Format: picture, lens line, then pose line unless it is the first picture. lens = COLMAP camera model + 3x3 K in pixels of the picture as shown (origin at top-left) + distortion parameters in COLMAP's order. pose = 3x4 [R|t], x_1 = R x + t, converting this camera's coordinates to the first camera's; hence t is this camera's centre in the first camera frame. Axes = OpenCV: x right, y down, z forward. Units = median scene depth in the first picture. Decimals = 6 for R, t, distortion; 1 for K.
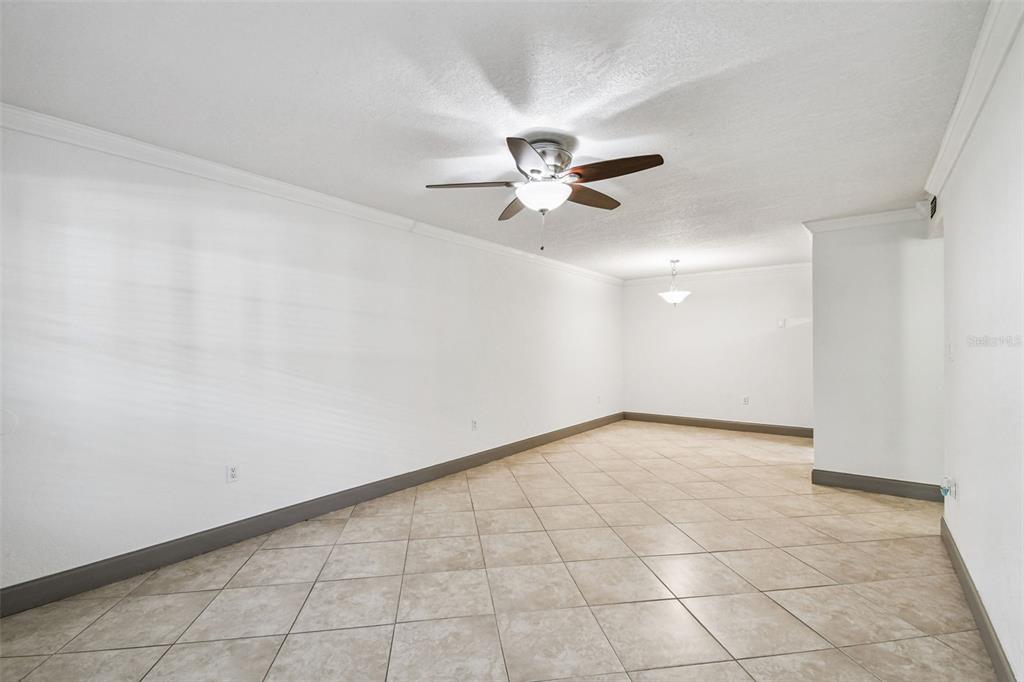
lens RADIAL K [[456.5, 0, 511.9], [0, 456.5, 350.1], [0, 0, 1]] dist [0.042830, -0.015440]
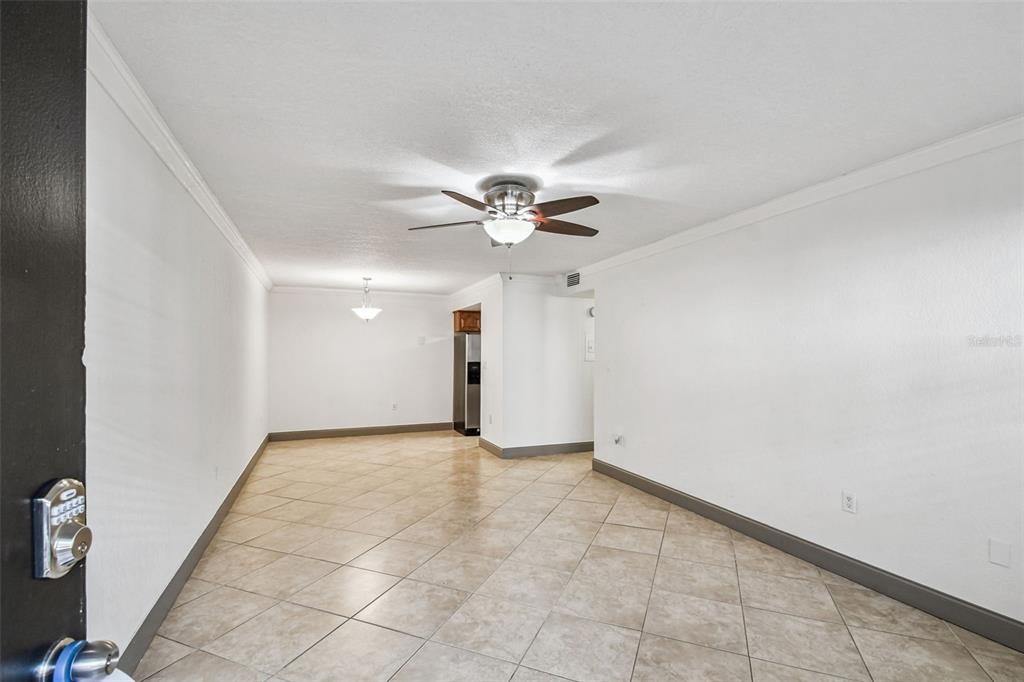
lens RADIAL K [[456.5, 0, 511.9], [0, 456.5, 350.1], [0, 0, 1]] dist [0.042830, -0.015440]
pose [[0.538539, 0.010752, 0.842532, -0.767949], [0.006606, 0.999834, -0.016981, -0.024935], [-0.842575, 0.014711, 0.538379, 0.356425]]
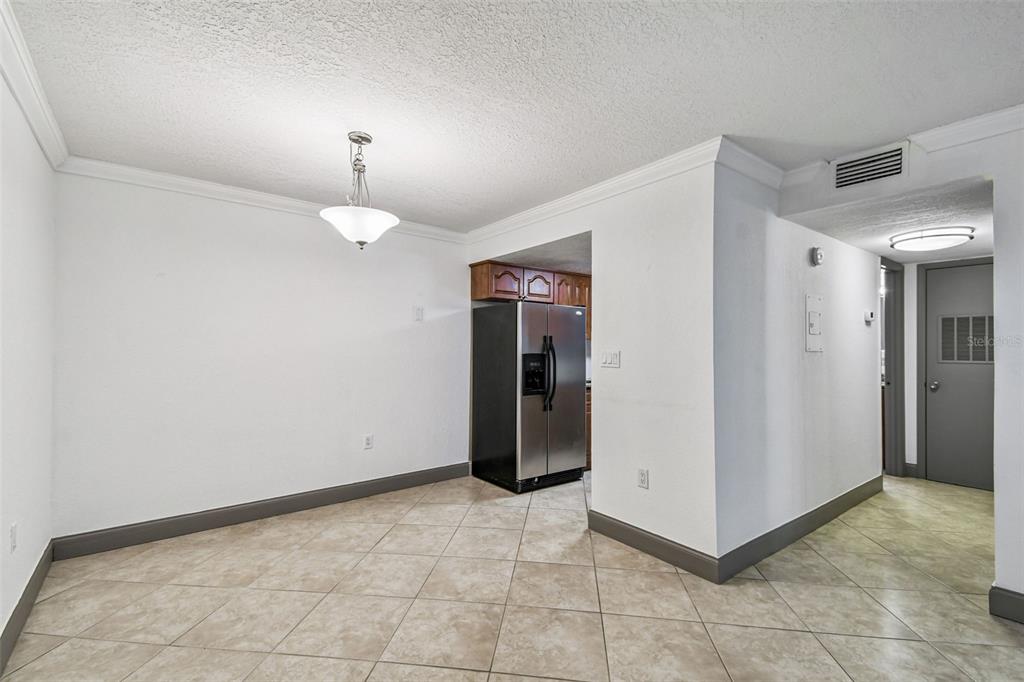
lens RADIAL K [[456.5, 0, 511.9], [0, 456.5, 350.1], [0, 0, 1]] dist [0.042830, -0.015440]
pose [[0.302264, 0.004083, 0.953215, 0.019095], [0.004237, 0.999975, -0.005627, -0.006723], [-0.953215, 0.005739, 0.302239, 1.659959]]
